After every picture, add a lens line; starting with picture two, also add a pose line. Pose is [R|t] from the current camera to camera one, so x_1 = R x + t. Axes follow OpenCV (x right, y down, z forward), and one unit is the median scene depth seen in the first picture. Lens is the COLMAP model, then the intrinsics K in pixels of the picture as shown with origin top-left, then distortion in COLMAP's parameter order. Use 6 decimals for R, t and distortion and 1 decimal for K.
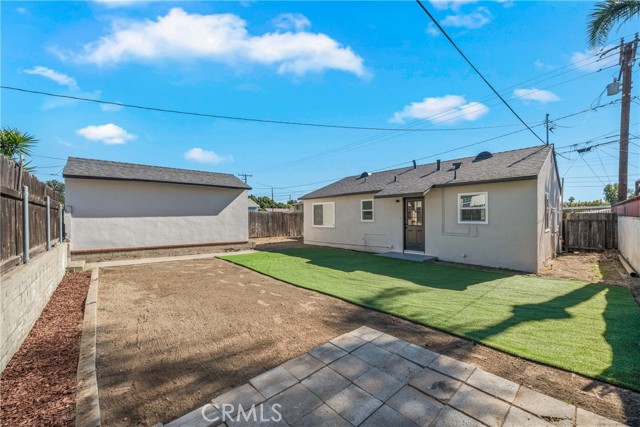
lens RADIAL K [[247.9, 0, 320.0], [0, 247.9, 213.5], [0, 0, 1]] dist [-0.002540, -0.000033]
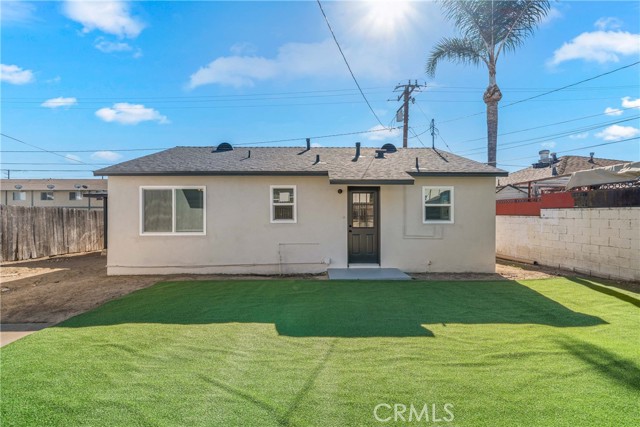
lens RADIAL K [[268.5, 0, 321.6], [0, 268.5, 209.8], [0, 0, 1]] dist [0.020406, 0.000025]
pose [[0.659011, 0.010180, 0.752065, -0.245820], [-0.011970, 0.999924, -0.003046, 0.001208], [-0.752038, -0.006994, 0.659082, 0.523343]]
